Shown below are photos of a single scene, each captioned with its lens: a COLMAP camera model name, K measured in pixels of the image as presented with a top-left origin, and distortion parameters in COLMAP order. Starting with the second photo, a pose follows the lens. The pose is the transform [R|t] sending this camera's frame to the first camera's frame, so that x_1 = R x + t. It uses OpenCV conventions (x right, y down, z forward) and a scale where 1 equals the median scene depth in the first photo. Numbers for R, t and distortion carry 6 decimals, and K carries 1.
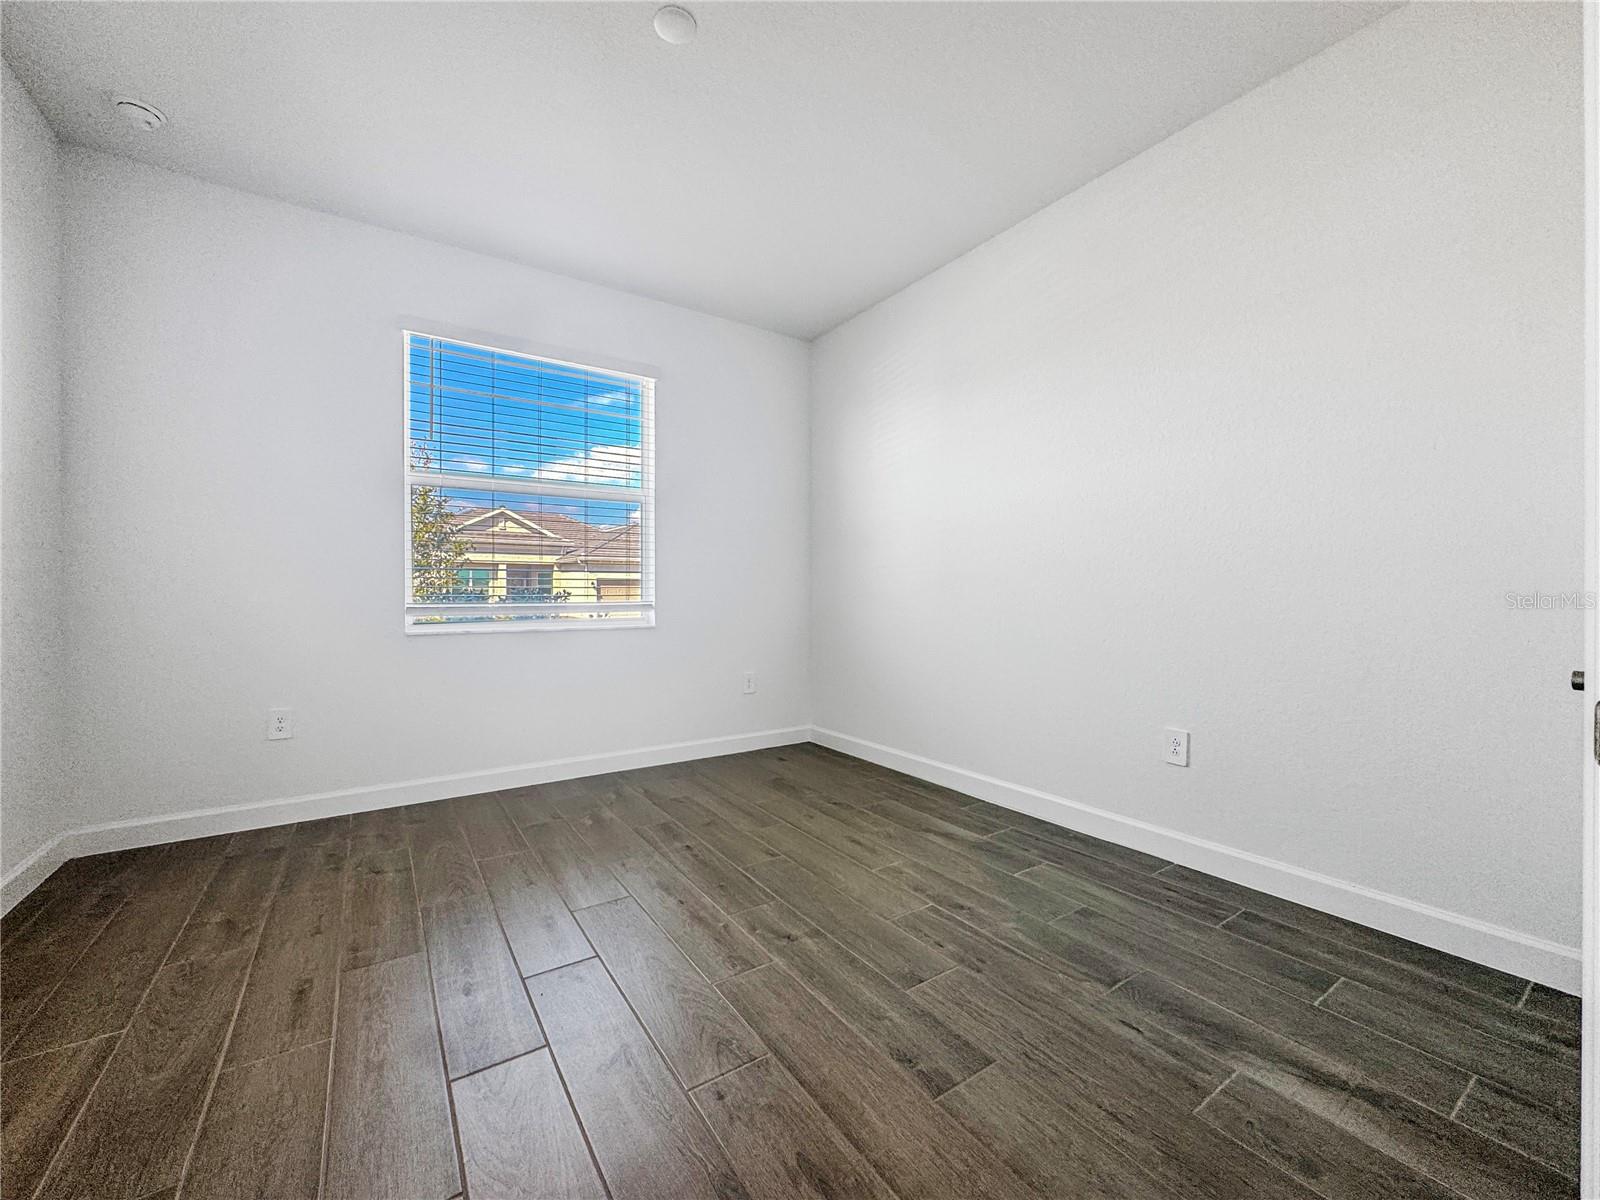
lens RADIAL K [[643.1, 0, 805.1], [0, 643.1, 597.2], [0, 0, 1]] dist [0.002811, 0.000197]
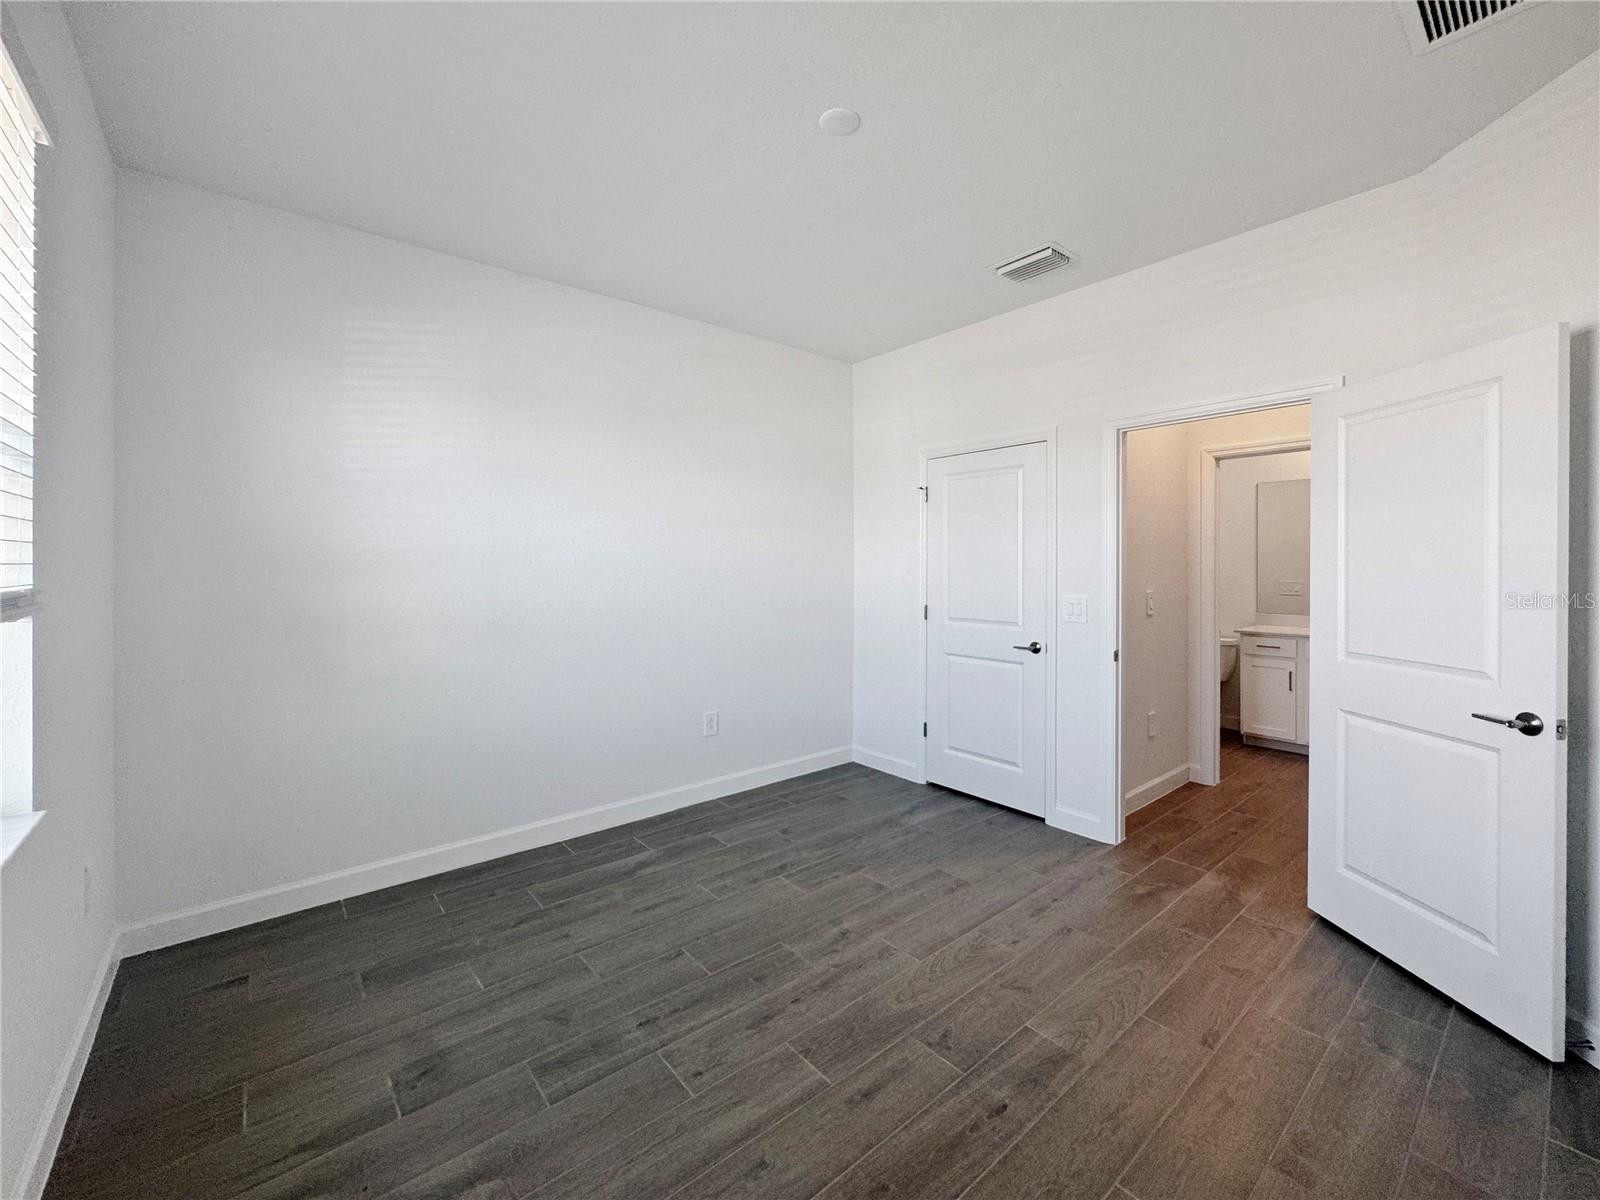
lens RADIAL K [[643.1, 0, 812.6], [0, 643.1, 591.5], [0, 0, 1]] dist [0.002811, 0.000197]
pose [[-0.106221, -0.035705, 0.993701, -0.966290], [0.002950, 0.999339, 0.036223, -0.139237], [-0.994338, 0.006779, -0.106045, 0.930813]]
